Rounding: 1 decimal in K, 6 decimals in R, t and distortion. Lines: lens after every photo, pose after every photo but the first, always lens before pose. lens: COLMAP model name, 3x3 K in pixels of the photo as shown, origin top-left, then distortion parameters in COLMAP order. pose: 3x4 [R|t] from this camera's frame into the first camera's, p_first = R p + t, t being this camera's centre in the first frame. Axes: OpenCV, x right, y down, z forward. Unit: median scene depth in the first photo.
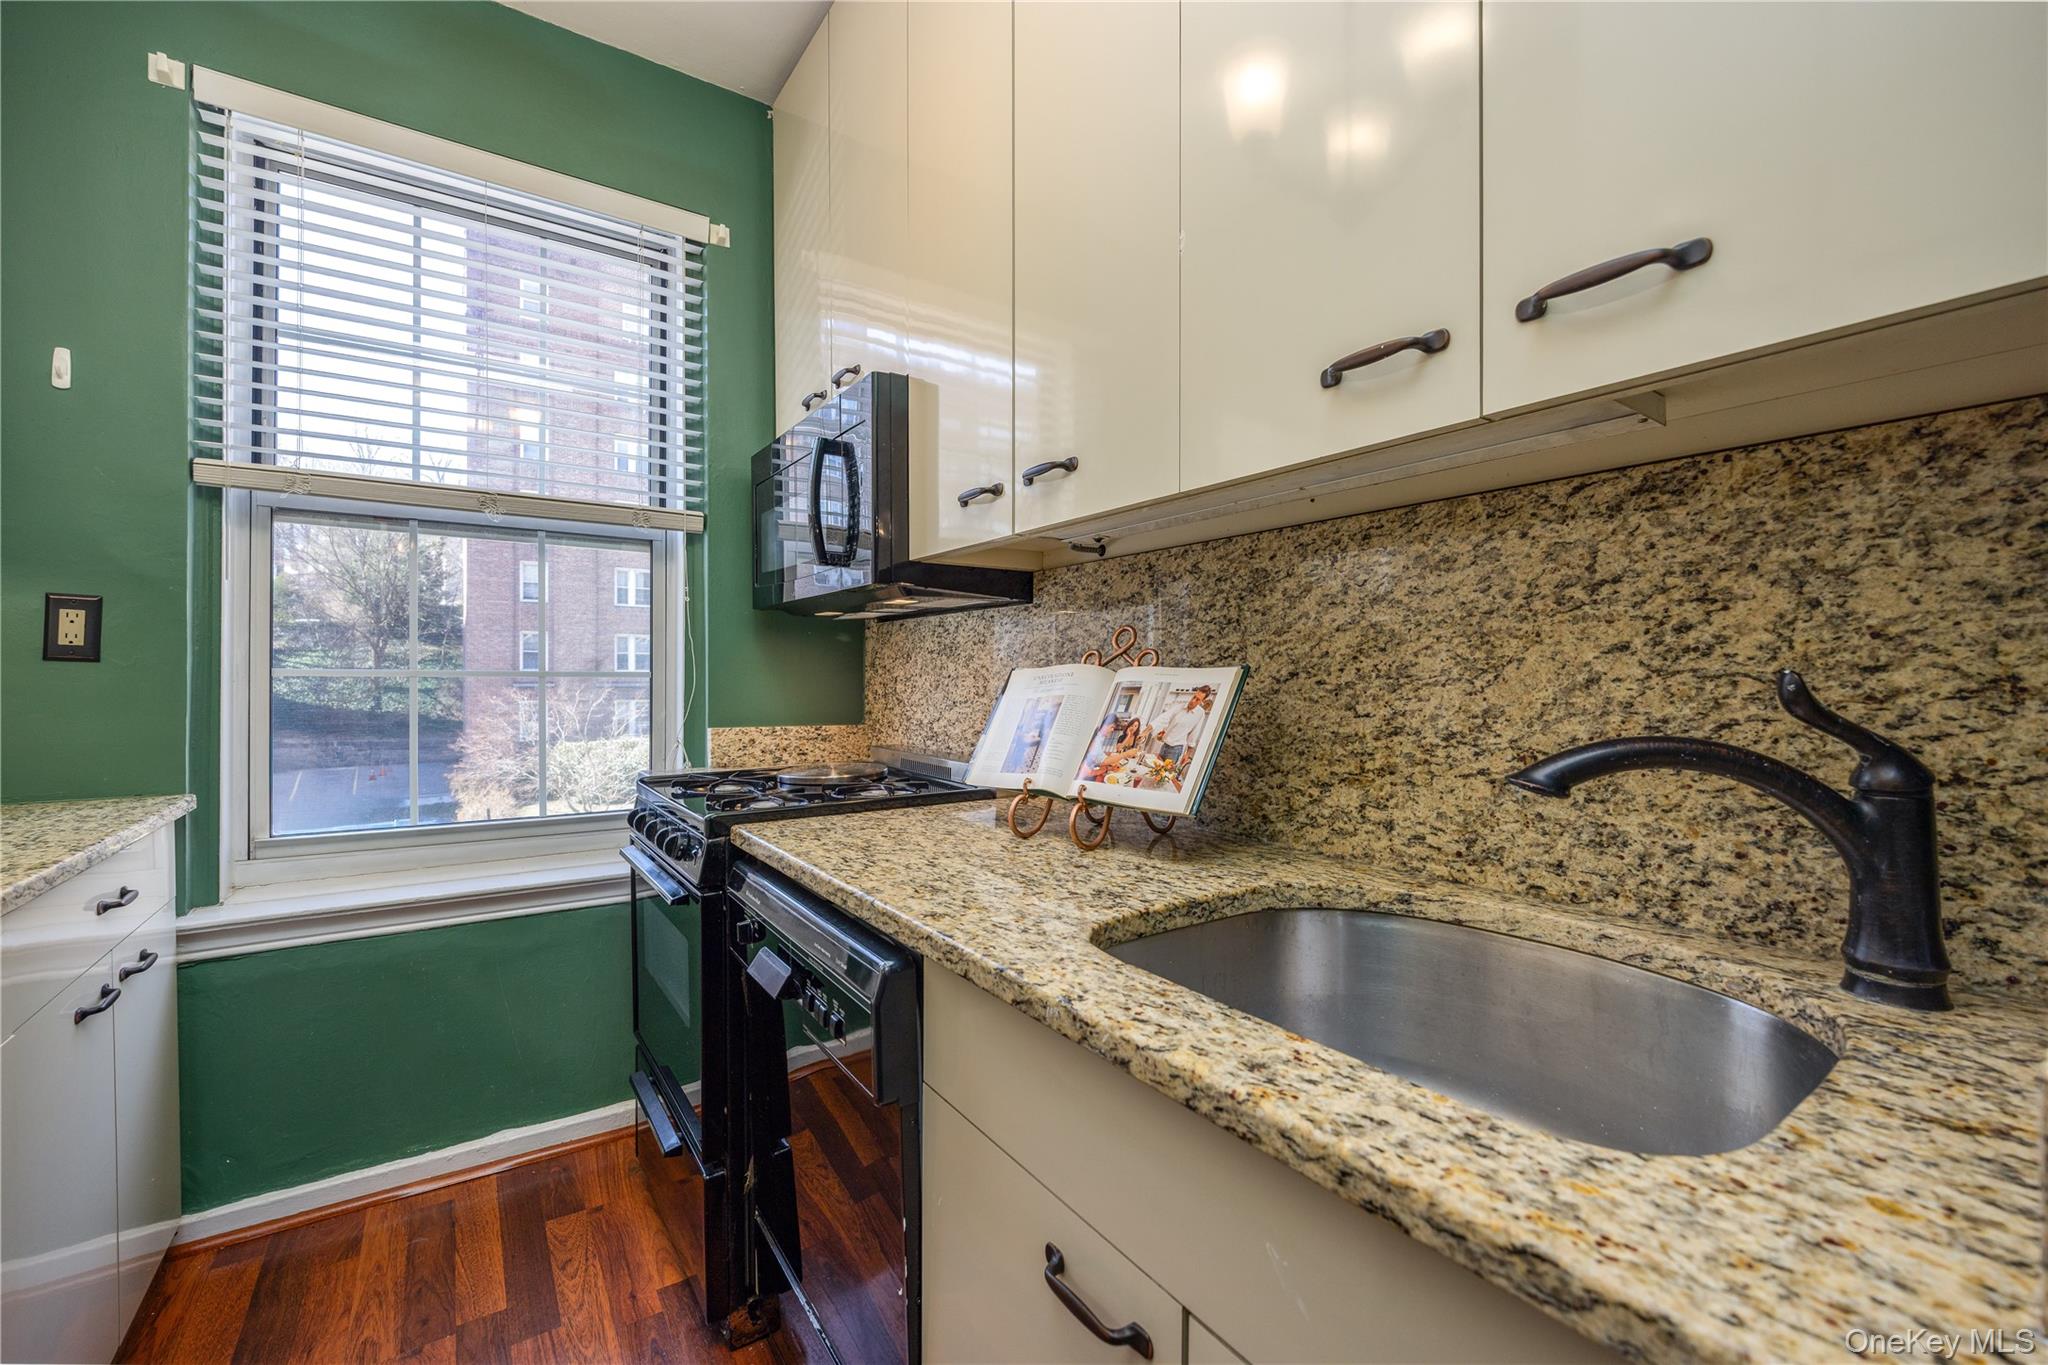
lens RADIAL K [[850.5, 0, 1019.7], [0, 850.5, 681.3], [0, 0, 1]] dist [-0.000761, -0.001199]
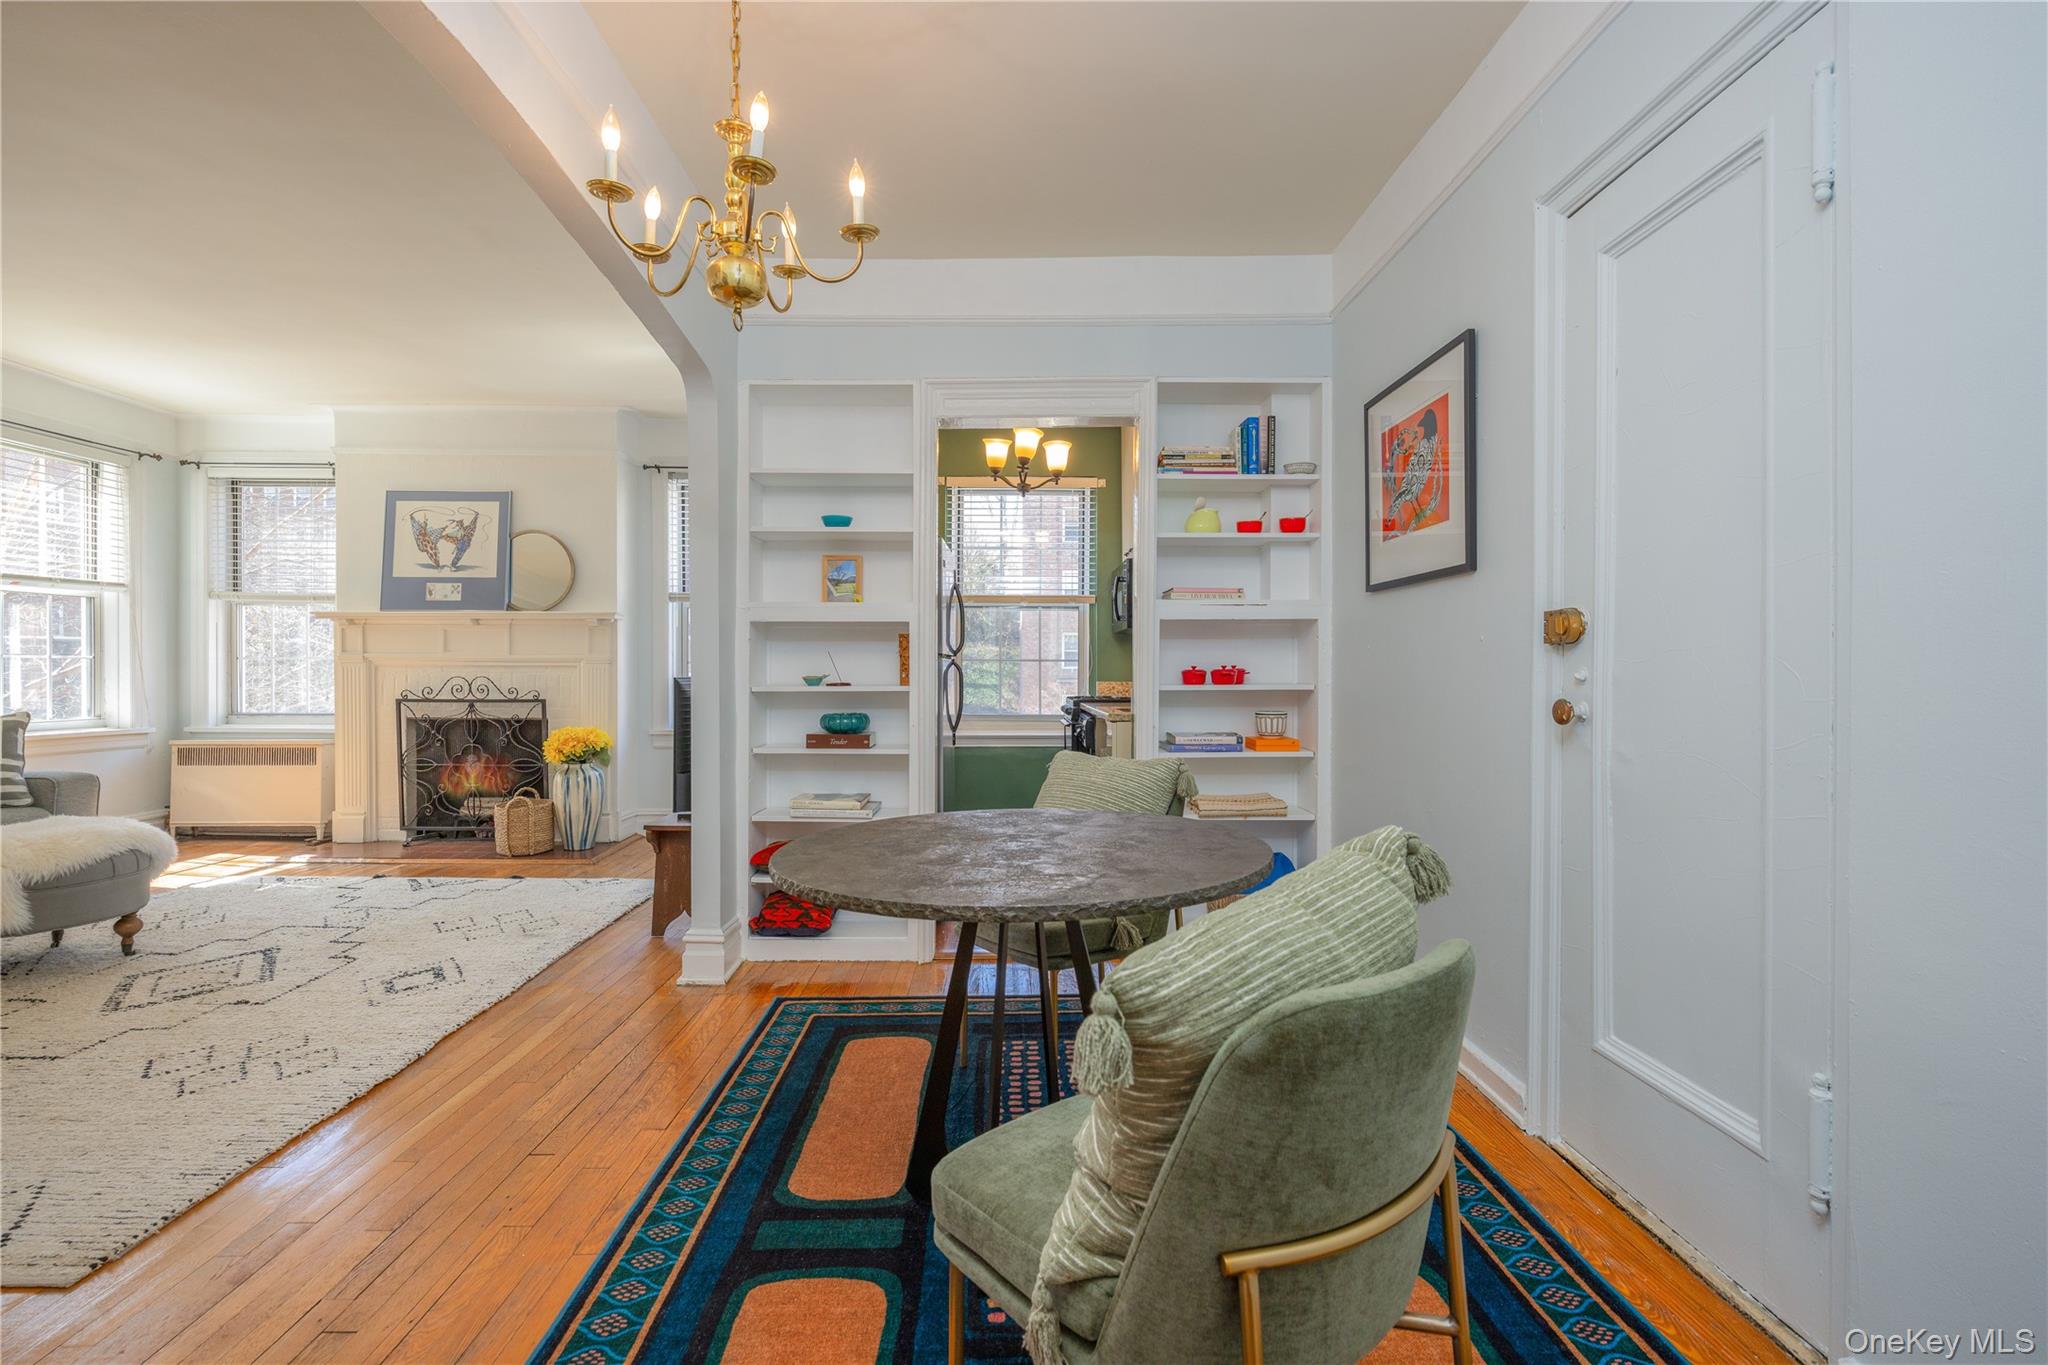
lens RADIAL K [[952.8, 0, 1024.0], [0, 952.8, 682.5], [0, 0, 1]] dist [-0.009445, 0.000209]
pose [[0.838951, 0.004751, -0.544187, 1.229714], [-0.003472, 0.999988, 0.003378, 0.061609], [0.544197, -0.000945, 0.838957, -1.851179]]
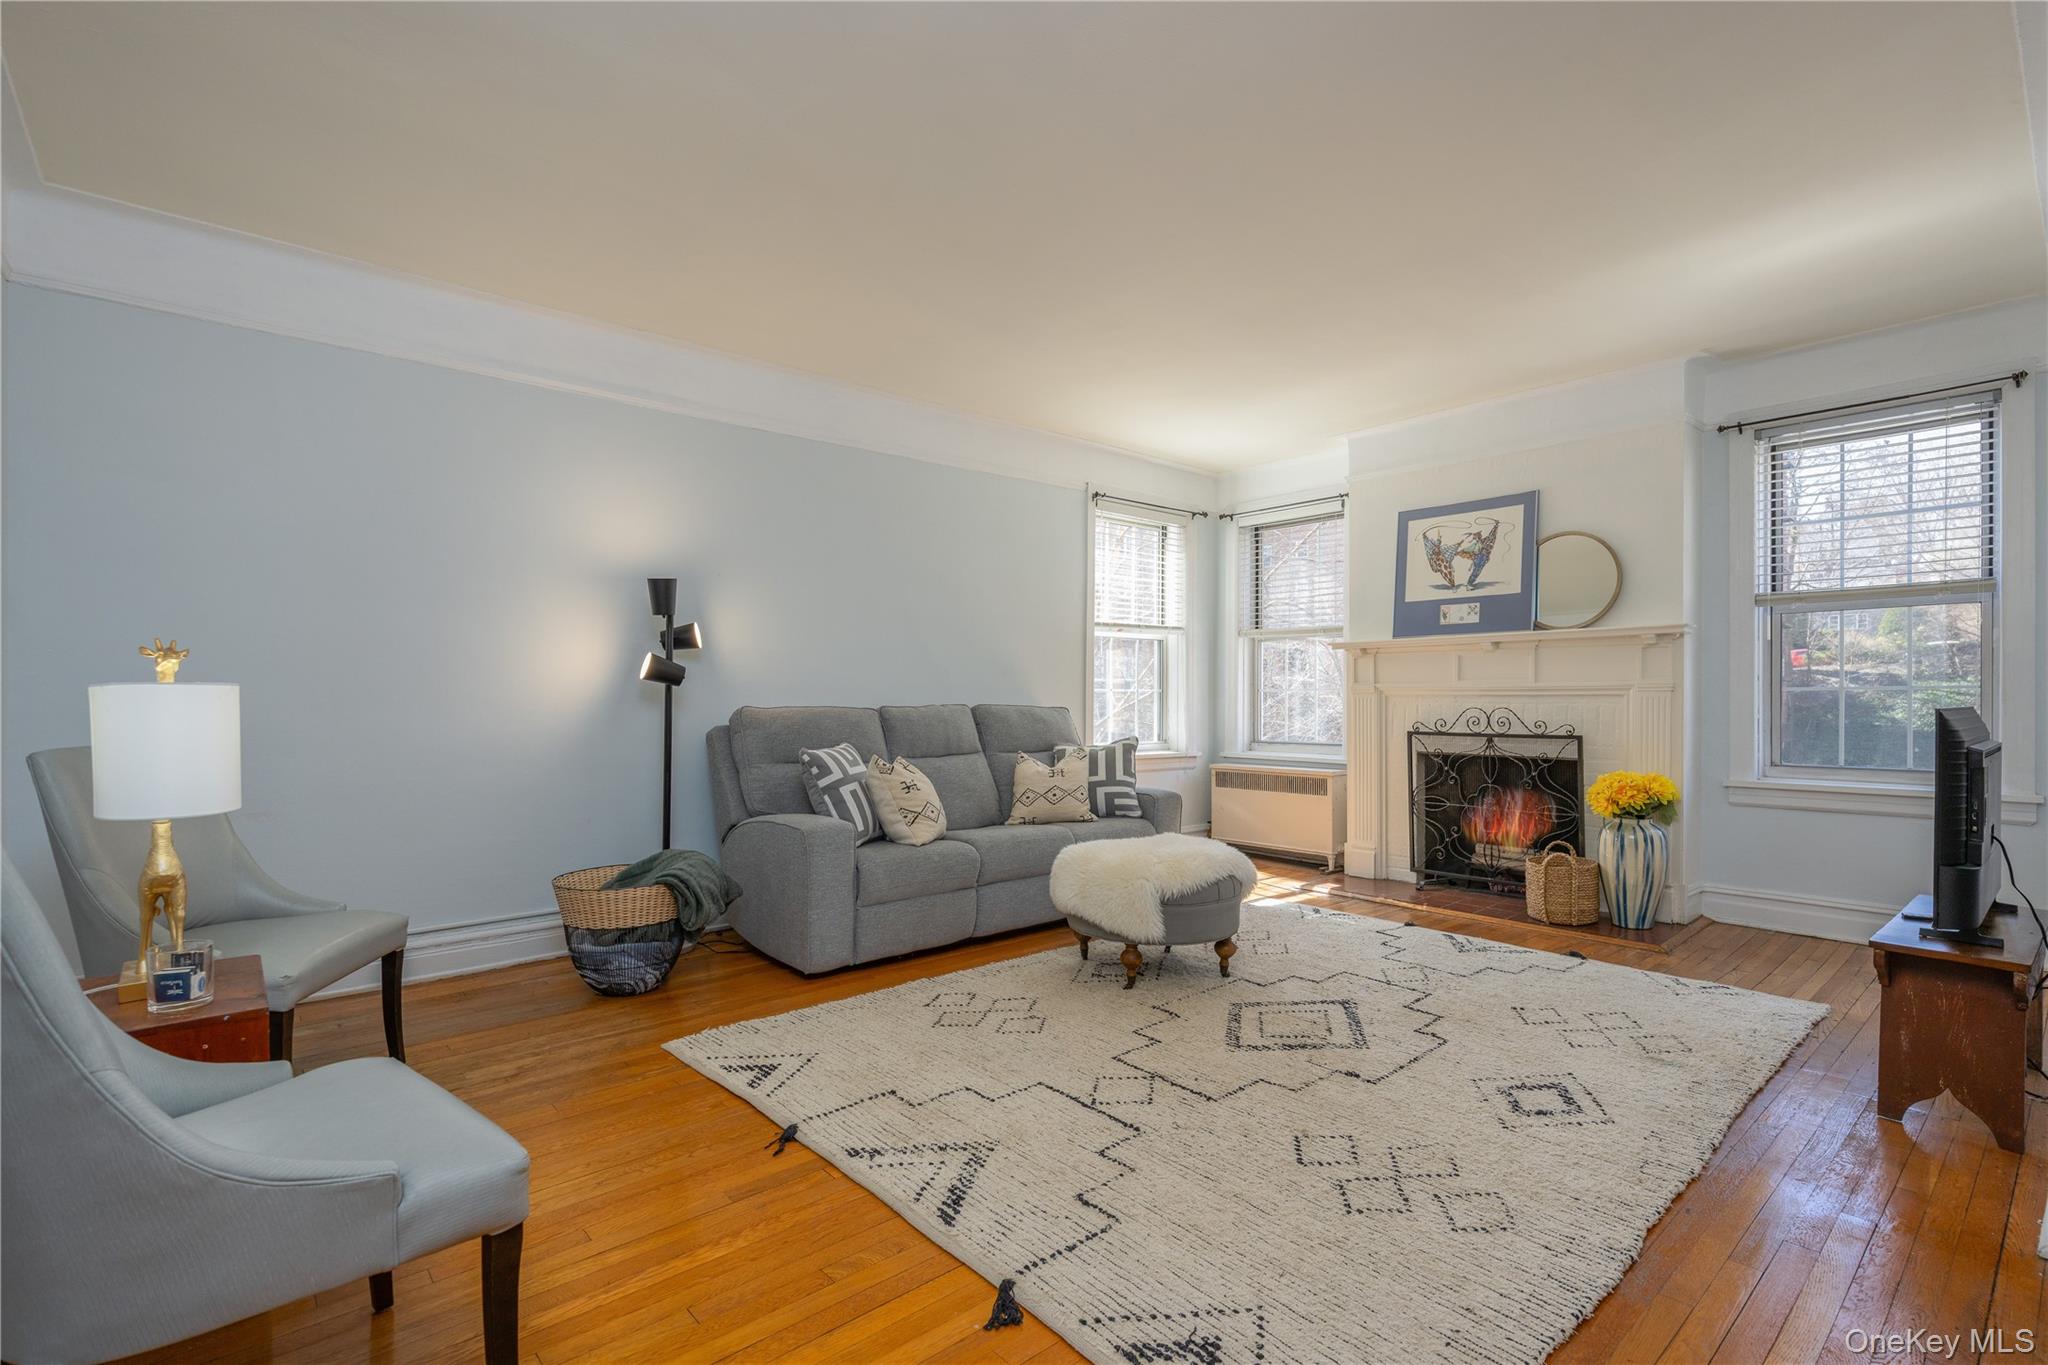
lens RADIAL K [[949.0, 0, 1016.7], [0, 949.0, 702.7], [0, 0, 1]] dist [0.002421, 0.000169]
pose [[0.115178, -0.003265, -0.993340, 0.547351], [-0.008692, 0.999953, -0.004294, 0.068624], [0.993307, 0.009128, 0.115144, -1.900729]]
